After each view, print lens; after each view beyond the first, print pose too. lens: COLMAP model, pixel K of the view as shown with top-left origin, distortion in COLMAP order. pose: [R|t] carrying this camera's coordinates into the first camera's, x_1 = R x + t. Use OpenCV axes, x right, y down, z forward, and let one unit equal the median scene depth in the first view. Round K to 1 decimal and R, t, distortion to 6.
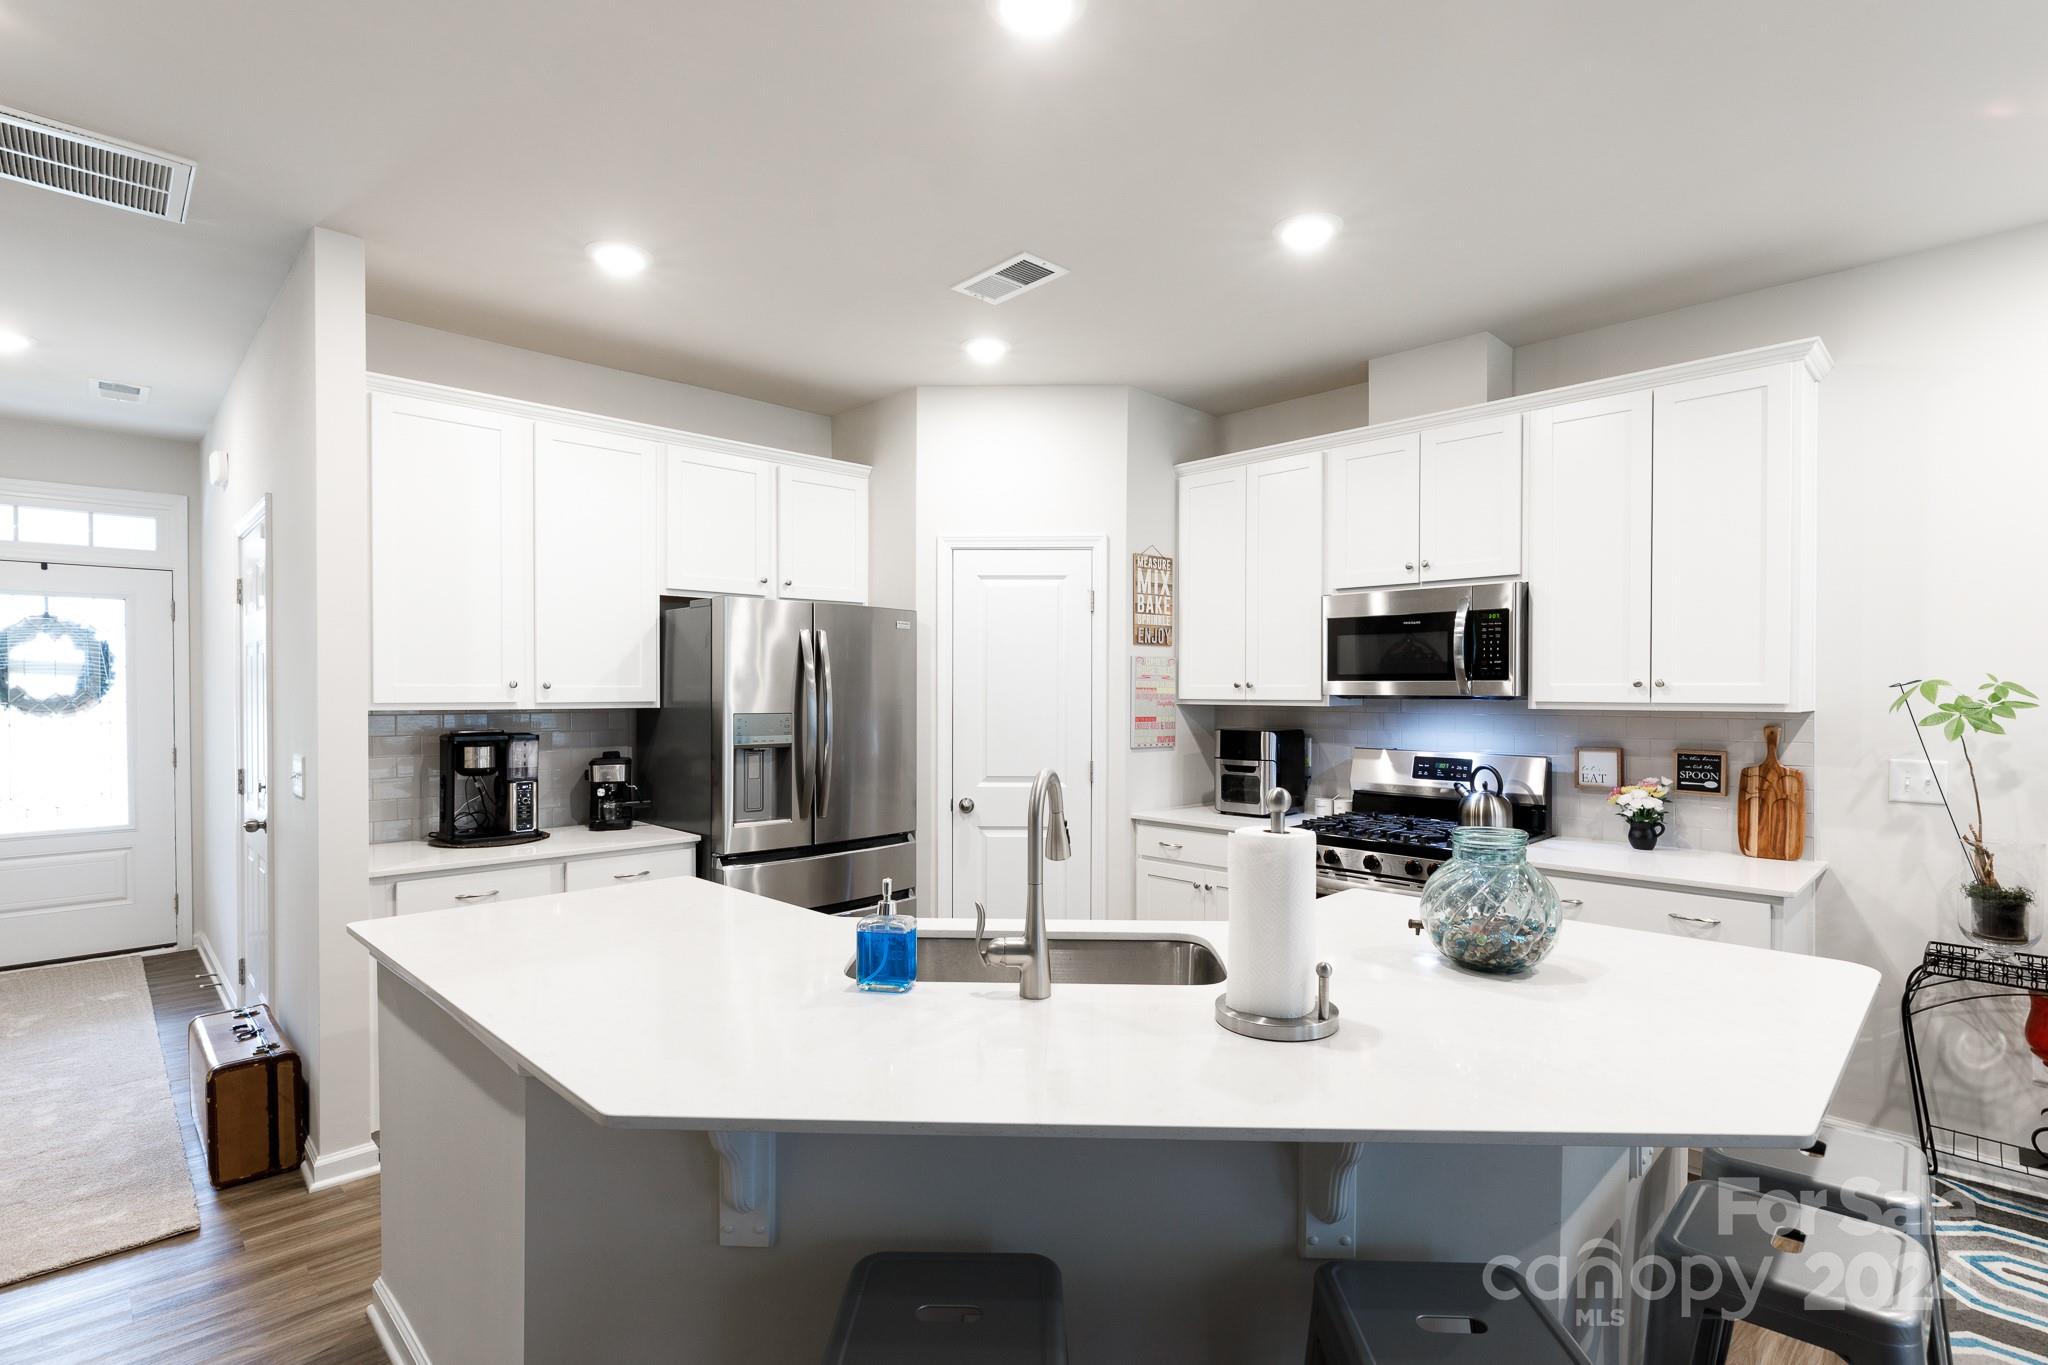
lens RADIAL K [[986.0, 0, 1027.7], [0, 986.0, 714.8], [0, 0, 1]] dist [-0.000318, -0.000070]
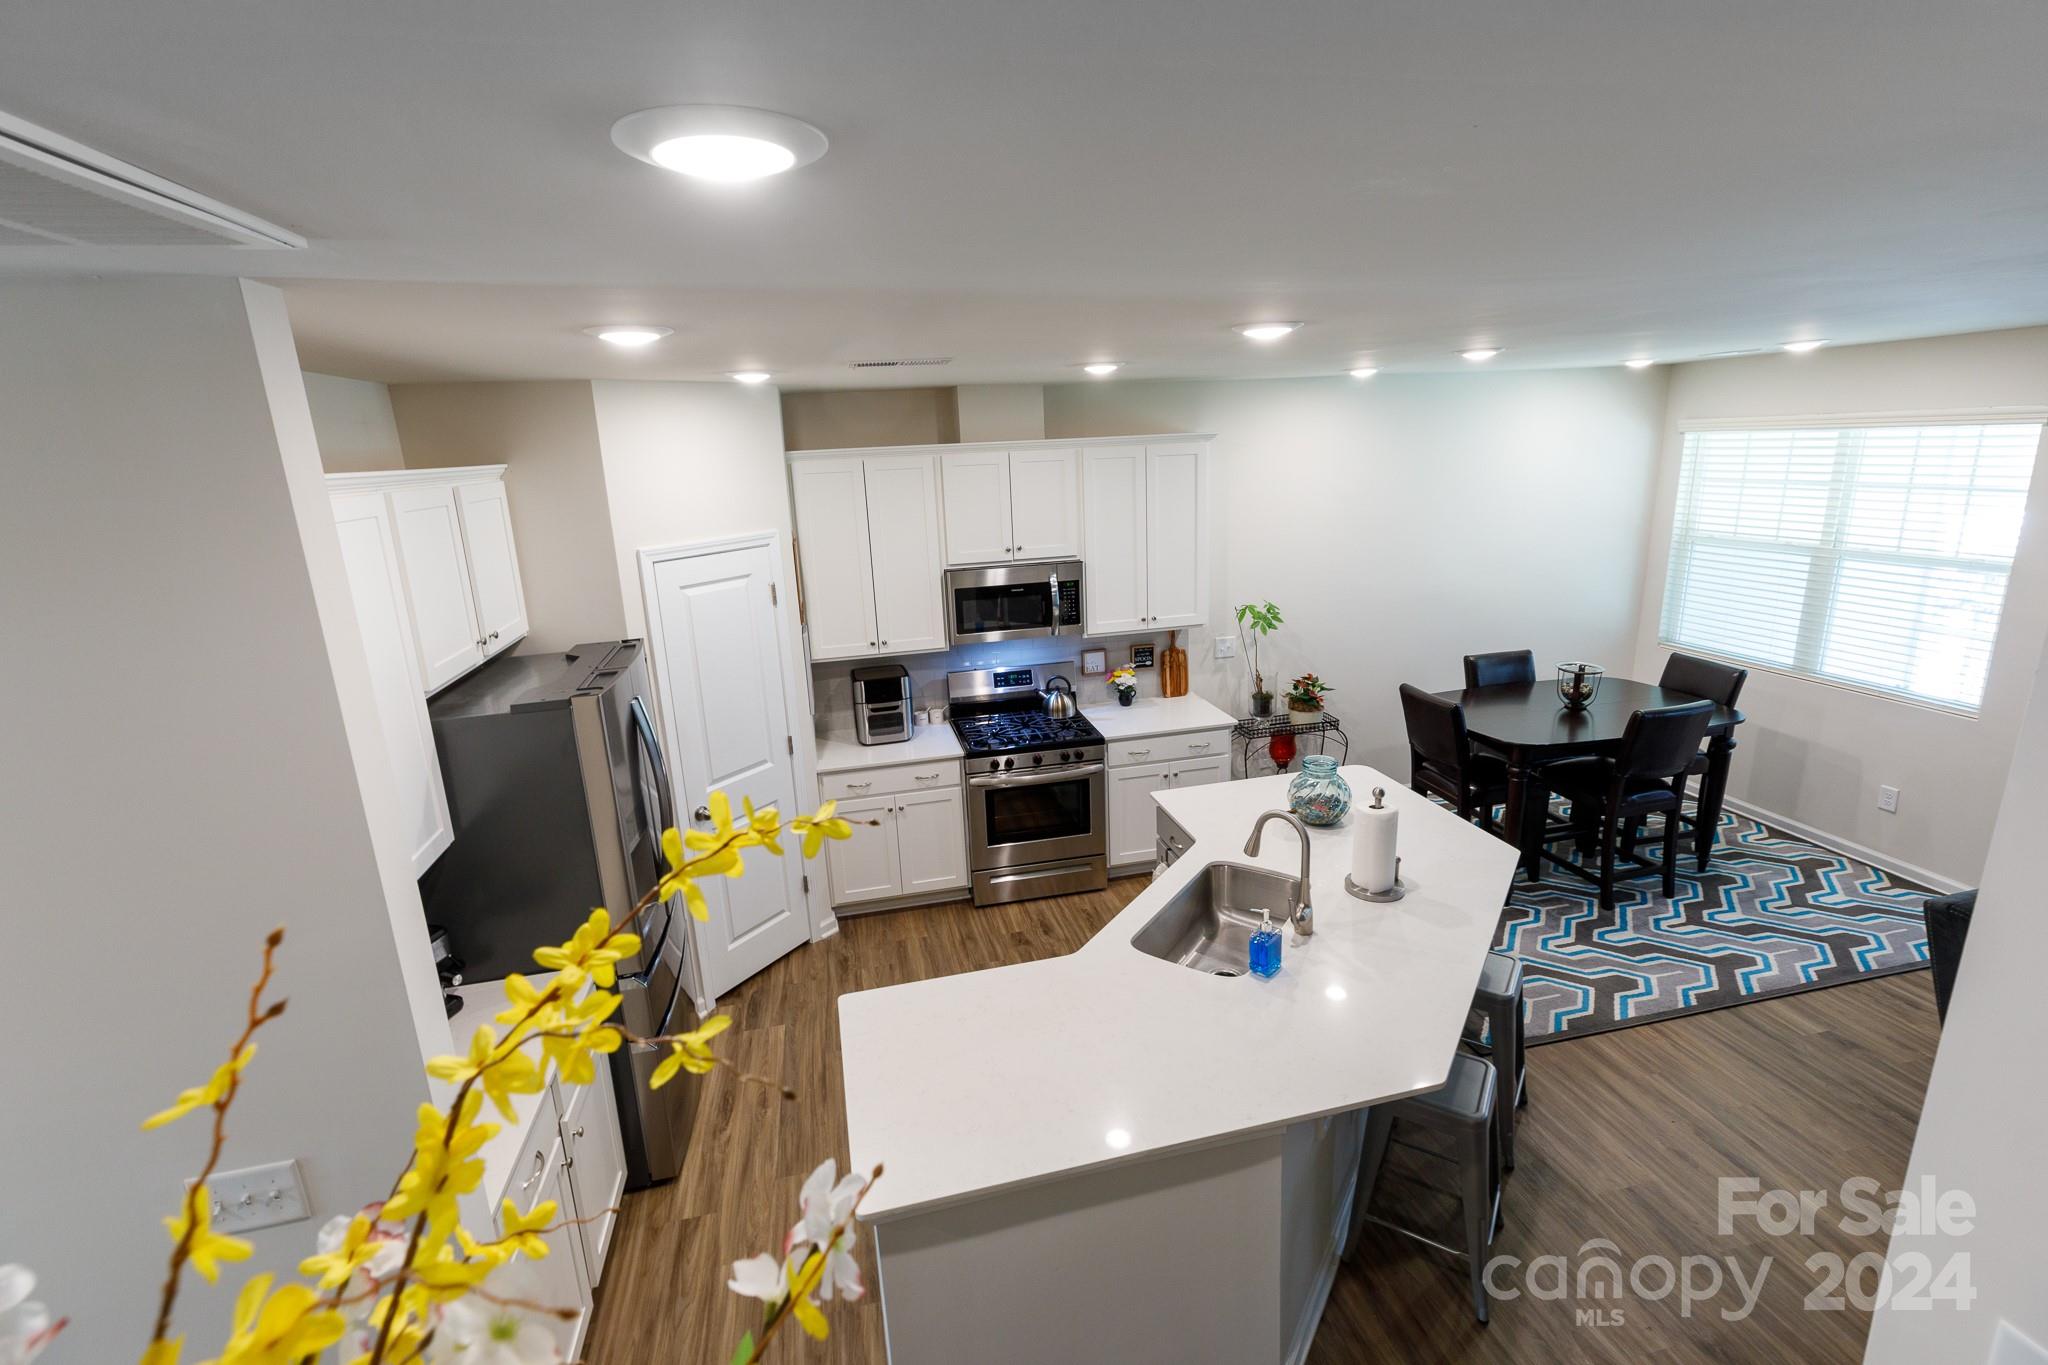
lens RADIAL K [[928.9, 0, 1020.9], [0, 928.9, 656.0], [0, 0, 1]] dist [0.000623, 0.000061]
pose [[0.522995, -0.218802, 0.823773, -0.726909], [0.063026, 0.973771, 0.218629, -0.287396], [-0.850002, -0.062423, 0.523068, 0.267772]]
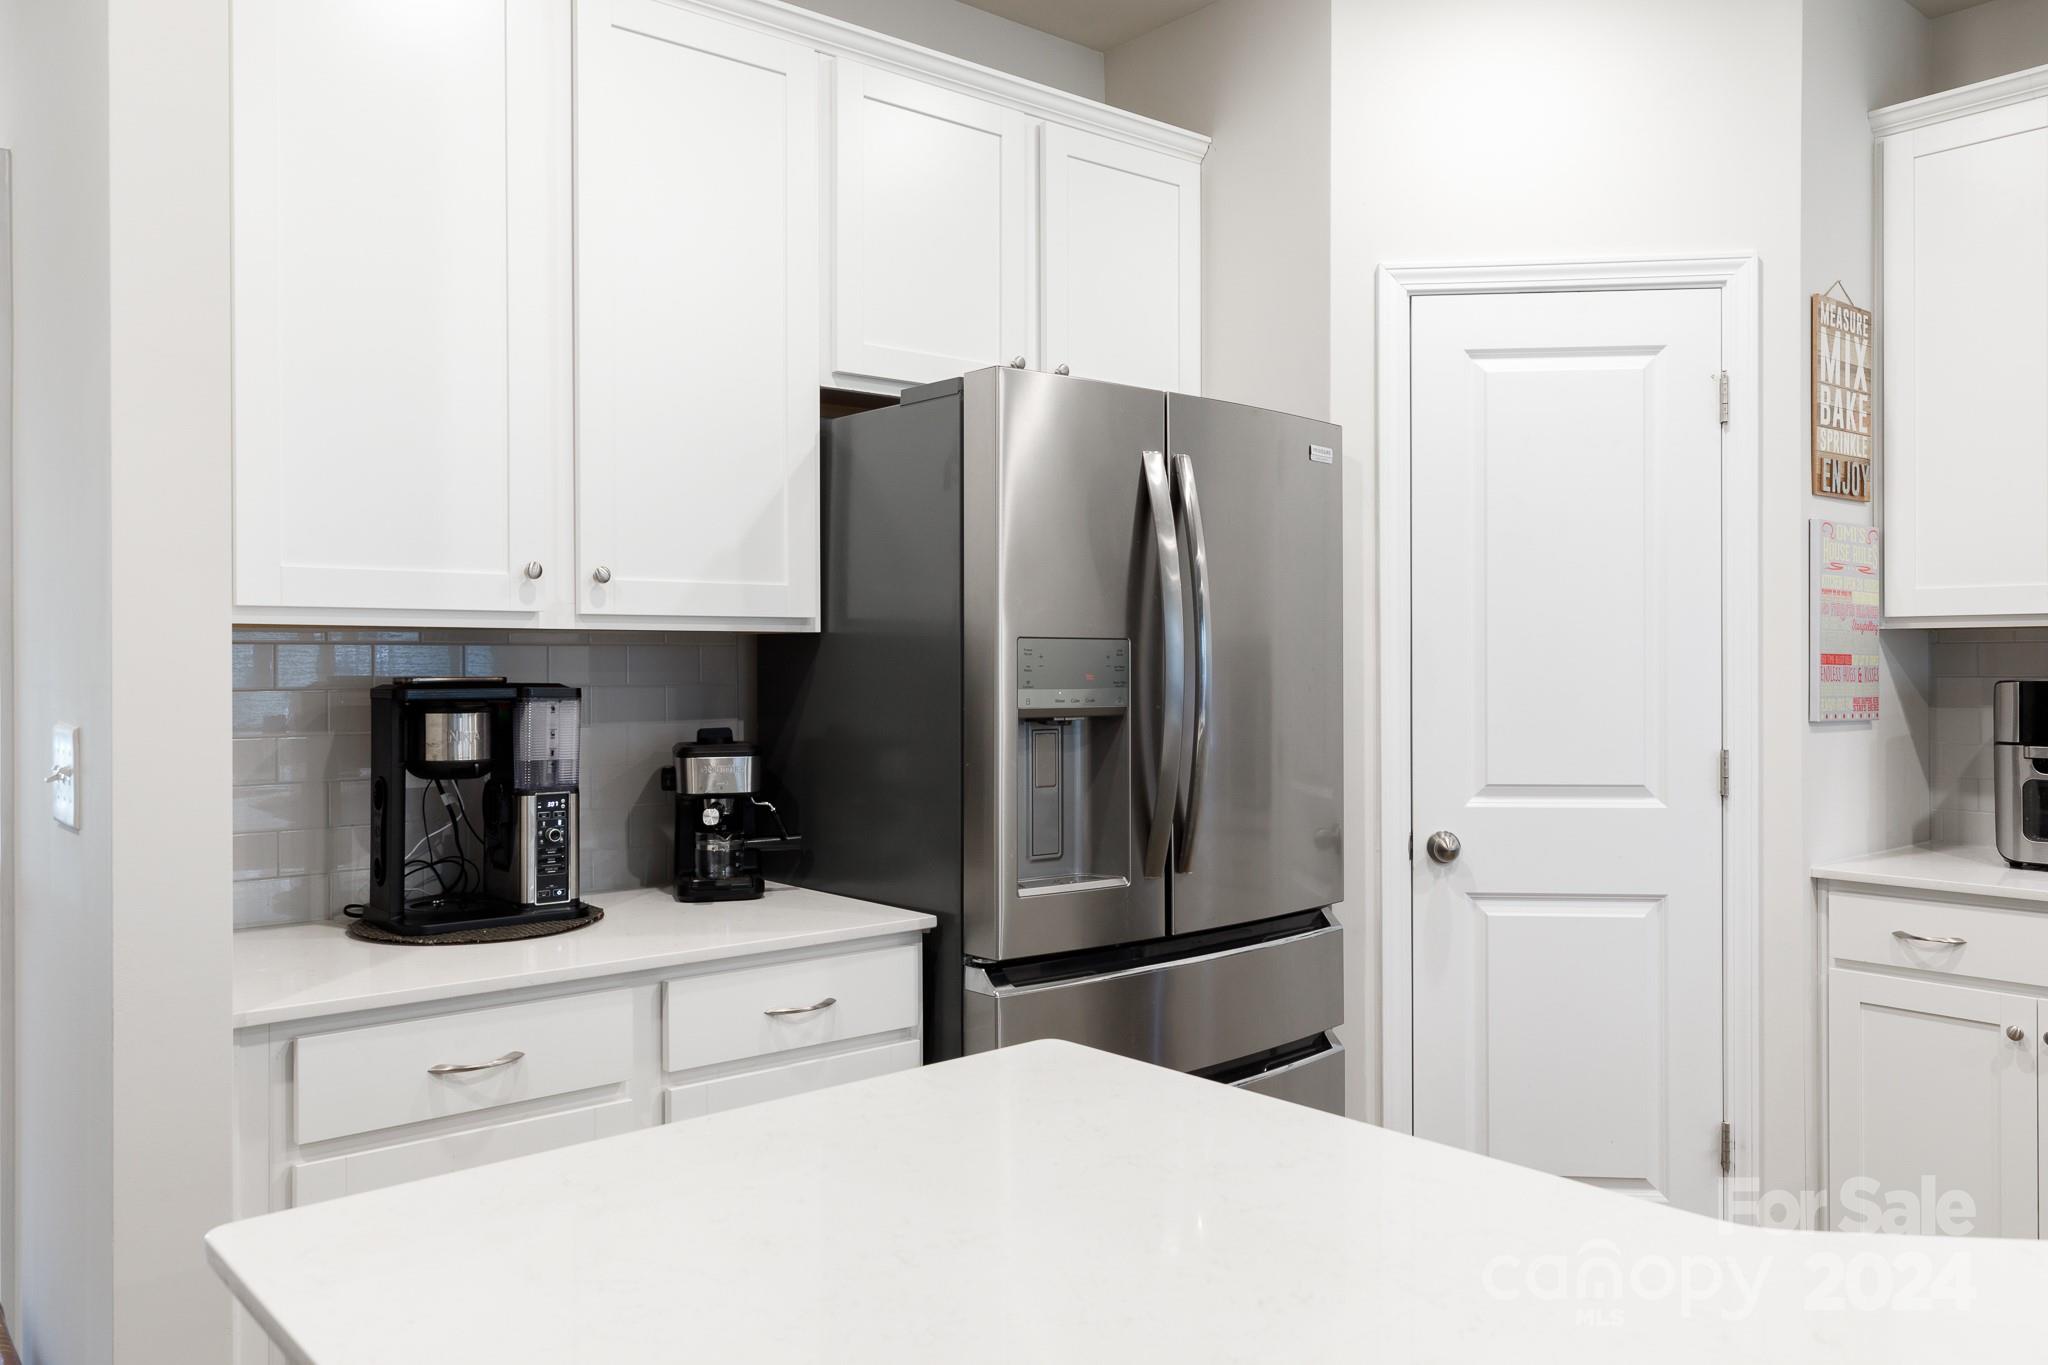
lens RADIAL K [[1511.3, 0, 1024.0], [0, 1511.3, 682.5], [0, 0, 1]] dist [0.002241, 0.004462]
pose [[0.997155, -0.004182, -0.075269, -0.232255], [0.003326, 0.999928, -0.011488, 0.025274], [0.075311, 0.011205, 0.997097, 0.316524]]
